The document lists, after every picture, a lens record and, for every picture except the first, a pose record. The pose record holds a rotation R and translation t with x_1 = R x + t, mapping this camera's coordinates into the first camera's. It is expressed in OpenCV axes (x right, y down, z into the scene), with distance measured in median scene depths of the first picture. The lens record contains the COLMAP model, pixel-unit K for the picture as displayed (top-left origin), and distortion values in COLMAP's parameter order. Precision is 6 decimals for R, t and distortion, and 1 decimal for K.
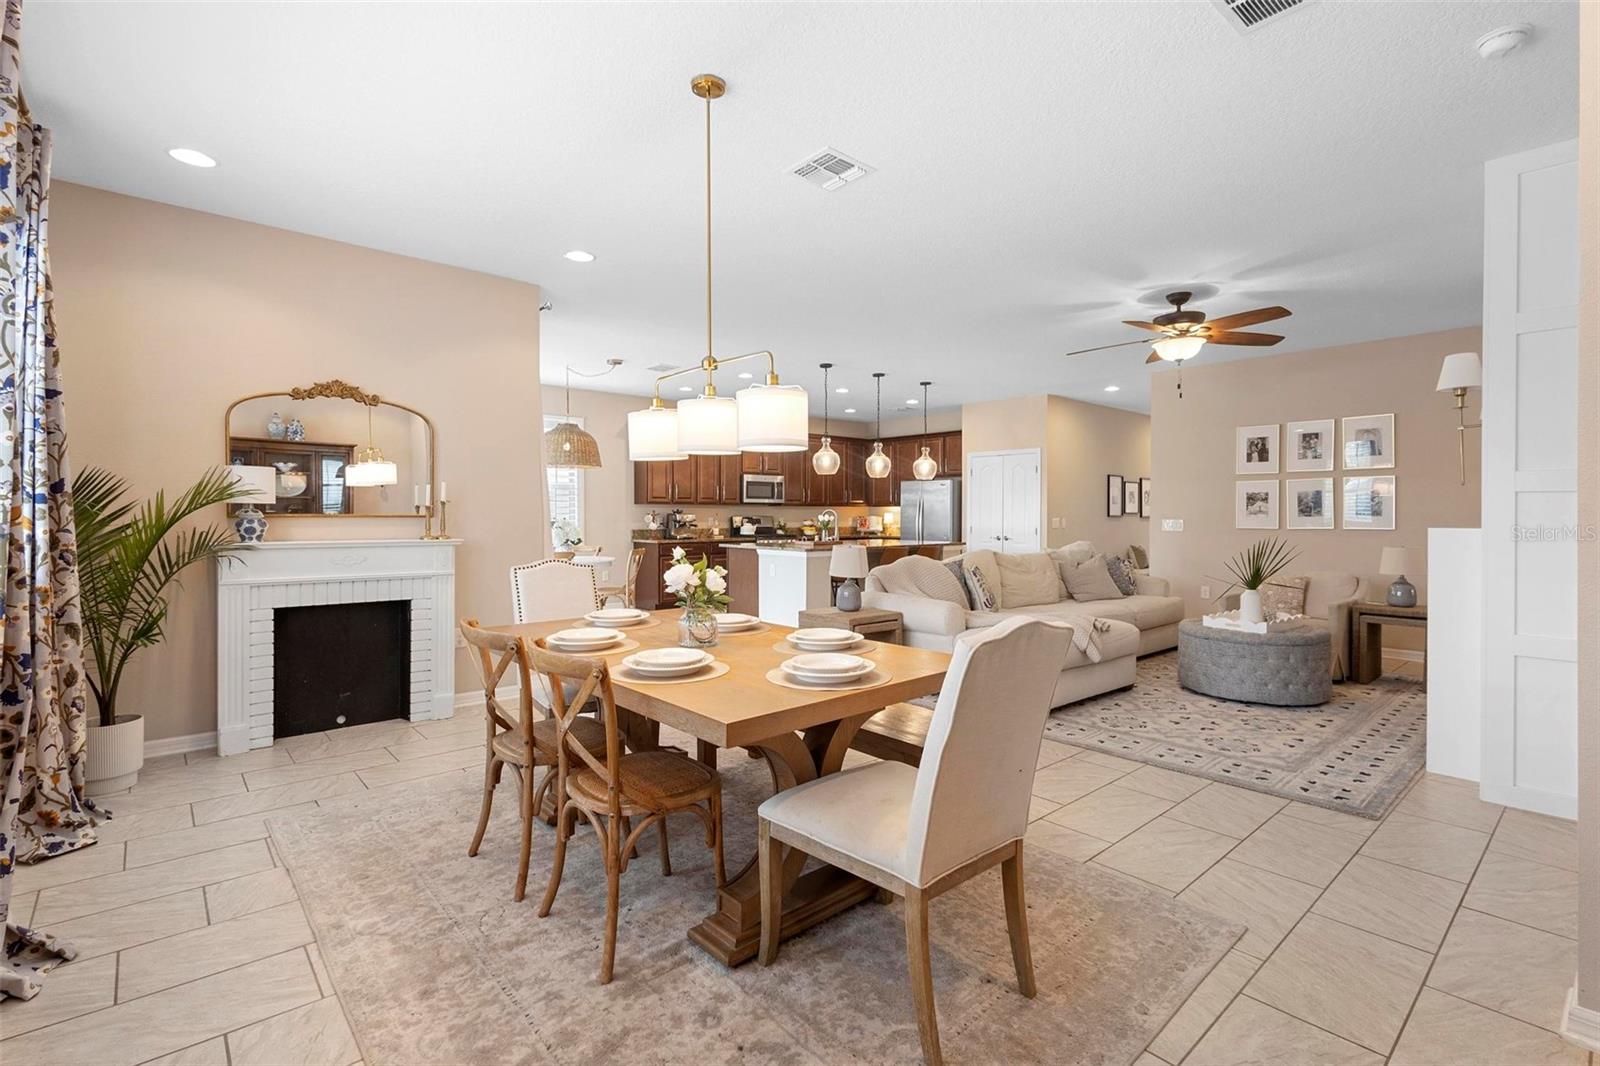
lens RADIAL K [[737.0, 0, 816.9], [0, 737.0, 526.8], [0, 0, 1]] dist [0.015789, 0.000237]
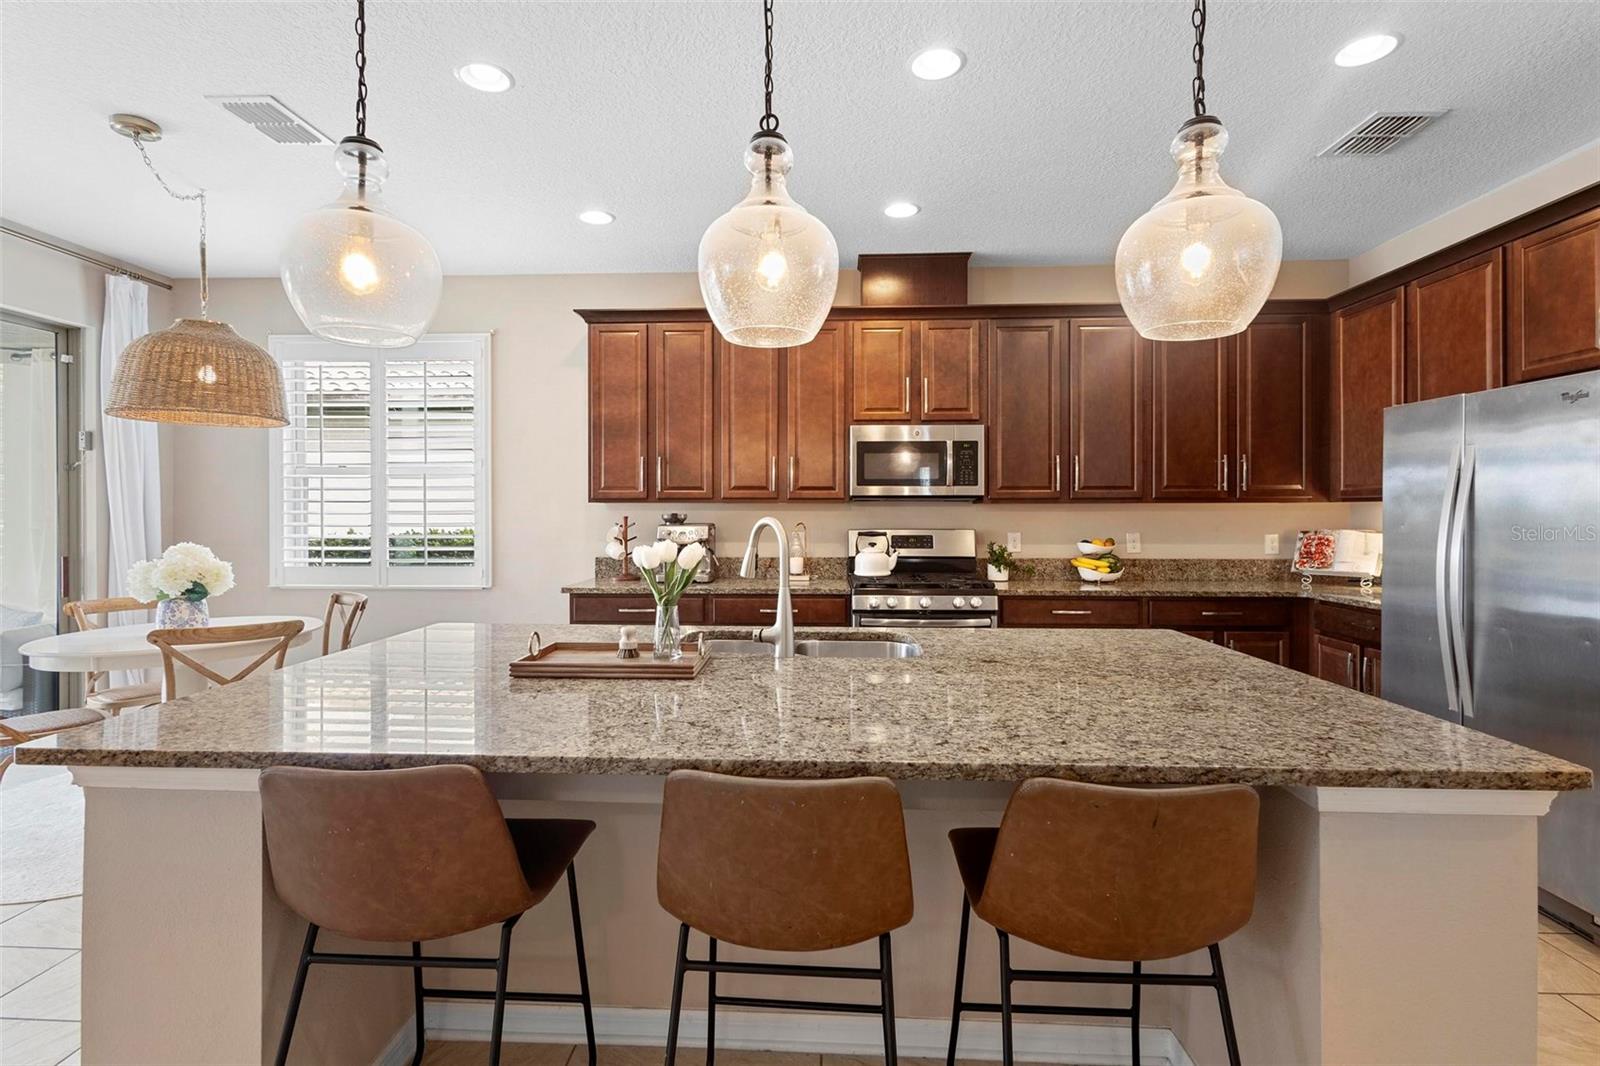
lens RADIAL K [[752.4, 0, 800.7], [0, 752.4, 509.4], [0, 0, 1]] dist [0.005782, 0.000296]
pose [[0.701423, -0.000537, -0.712745, 0.220759], [-0.009475, 0.999904, -0.010079, -0.027481], [0.712682, 0.013823, 0.701351, 0.890834]]
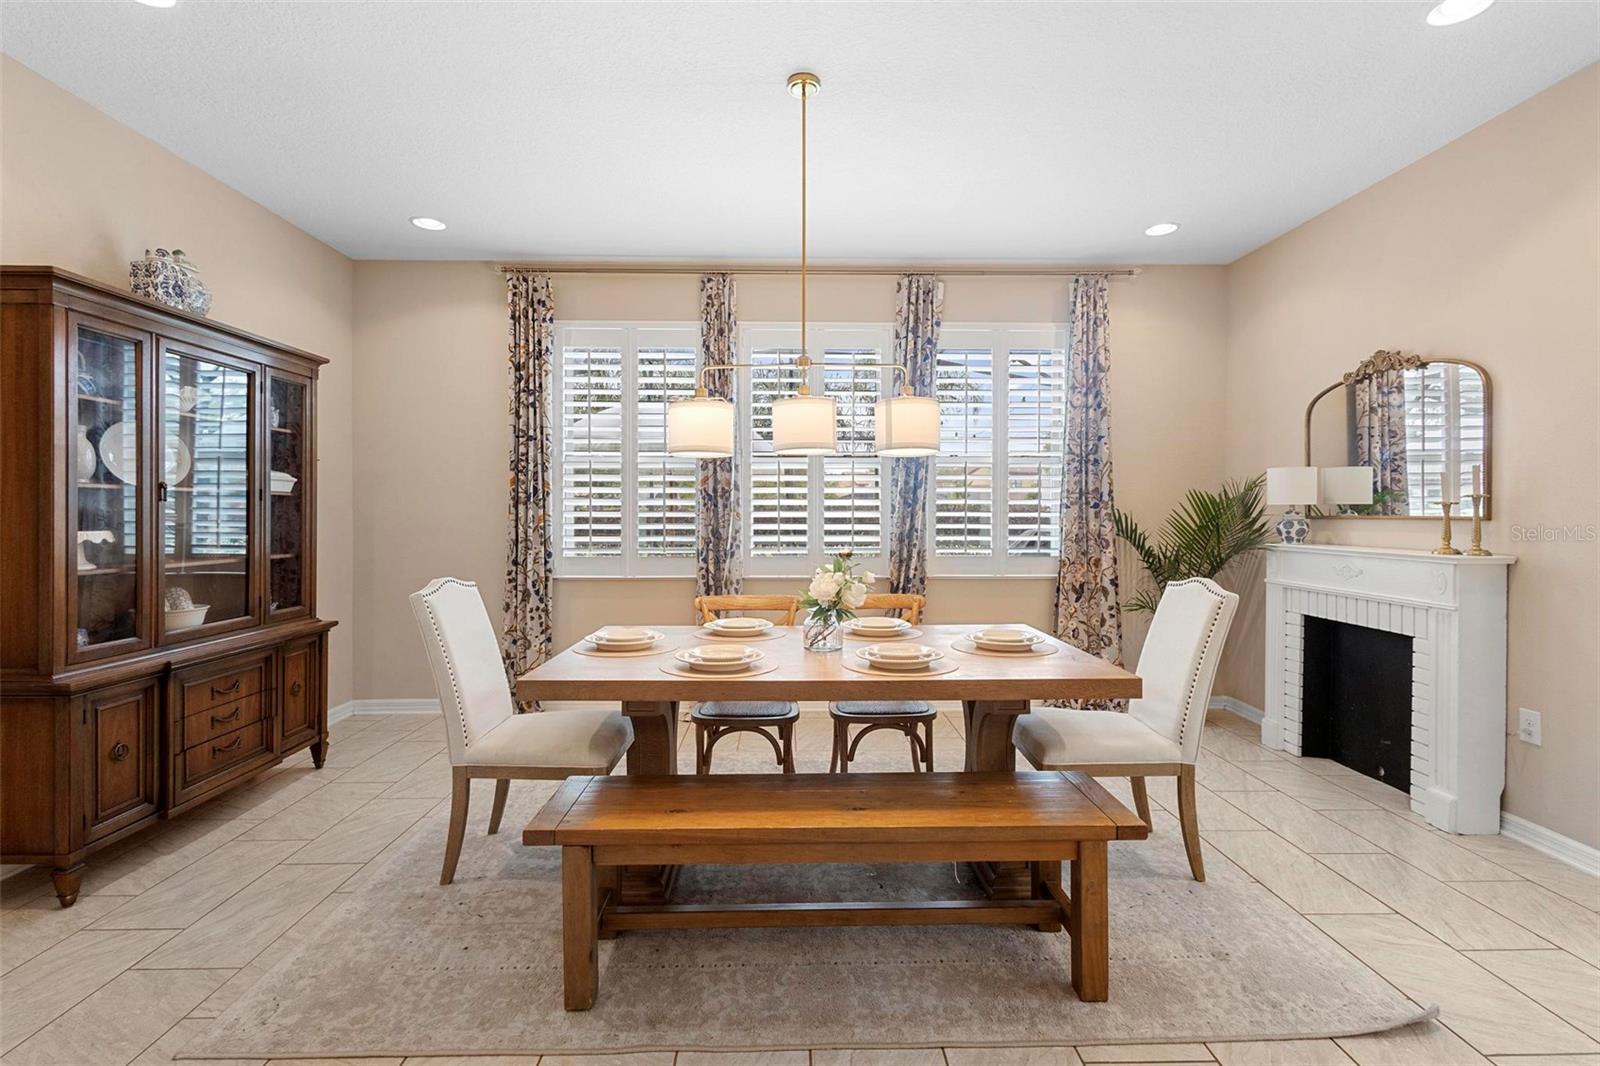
lens RADIAL K [[731.9, 0, 802.0], [0, 731.9, 517.0], [0, 0, 1]] dist [-0.001542, -0.000719]
pose [[-0.656021, 0.001031, -0.754742, 0.201082], [-0.011274, 0.999874, 0.011166, -0.009423], [0.754659, 0.015834, -0.655926, 0.571240]]
